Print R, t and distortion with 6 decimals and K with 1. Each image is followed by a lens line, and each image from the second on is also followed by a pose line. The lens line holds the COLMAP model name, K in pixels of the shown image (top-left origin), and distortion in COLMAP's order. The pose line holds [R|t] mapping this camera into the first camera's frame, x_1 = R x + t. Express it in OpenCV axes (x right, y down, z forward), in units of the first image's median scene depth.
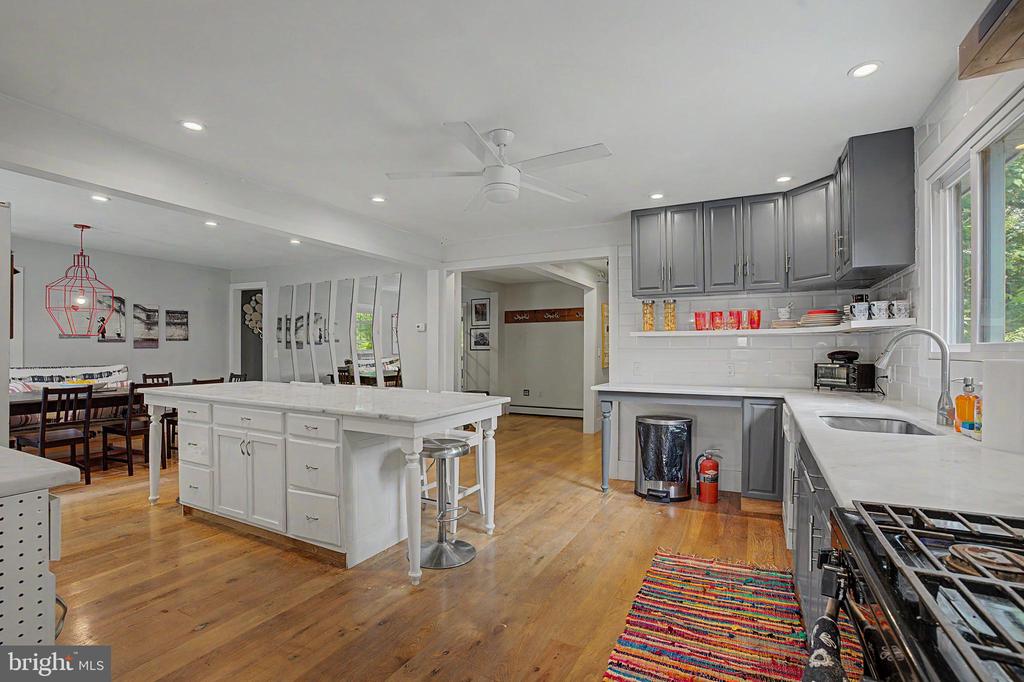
lens RADIAL K [[474.7, 0, 516.4], [0, 474.7, 345.4], [0, 0, 1]] dist [-0.079918, 0.029357]
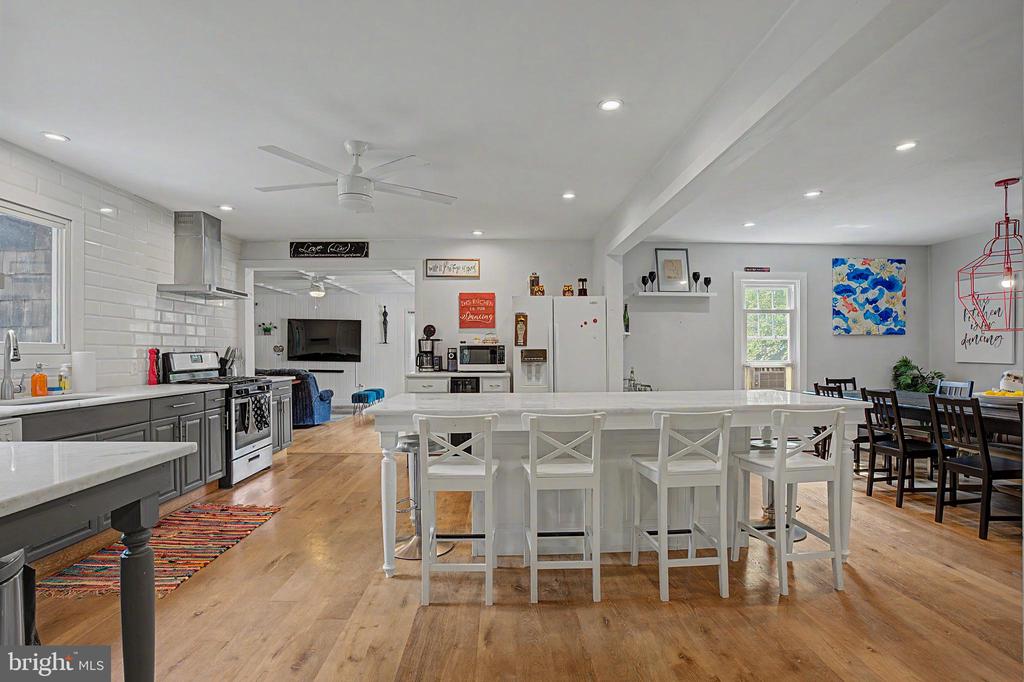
lens RADIAL K [[487.0, 0, 514.2], [0, 487.0, 352.1], [0, 0, 1]] dist [-0.077932, 0.032234]
pose [[-0.878472, -0.002074, -0.477789, 0.115838], [0.003027, 0.999946, -0.009908, 0.019559], [0.477783, -0.010150, -0.878419, 1.422099]]
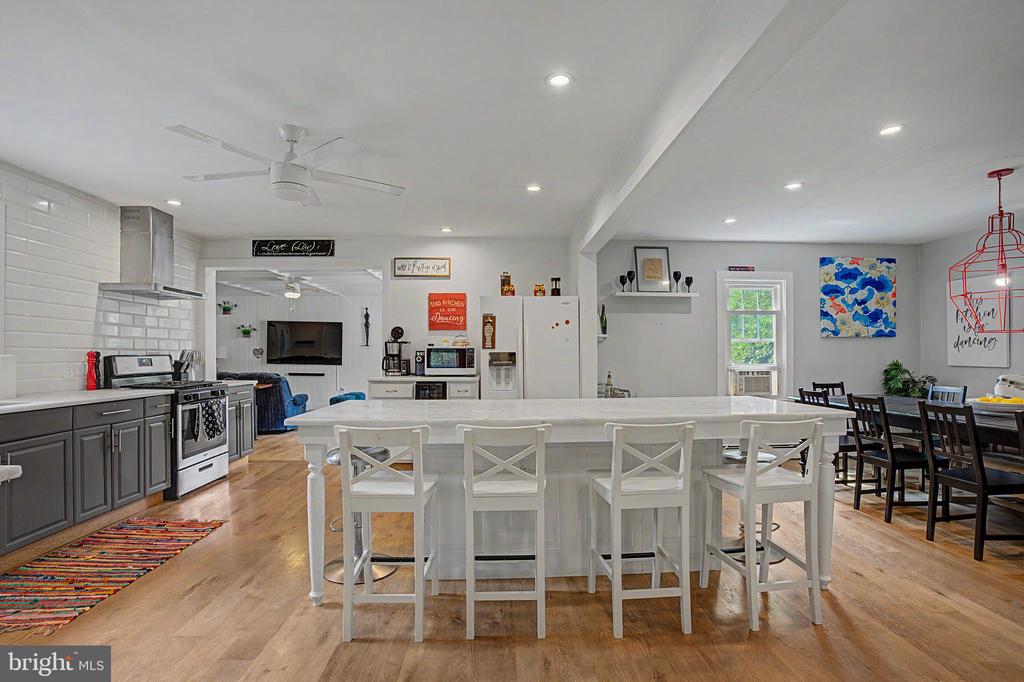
lens RADIAL K [[485.5, 0, 514.3], [0, 485.5, 350.5], [0, 0, 1]] dist [-0.077111, 0.031903]
pose [[-0.875482, -0.006476, -0.483207, 0.025414], [0.002959, 0.999820, -0.018761, 0.018166], [0.483242, -0.017855, -0.875305, 1.395627]]
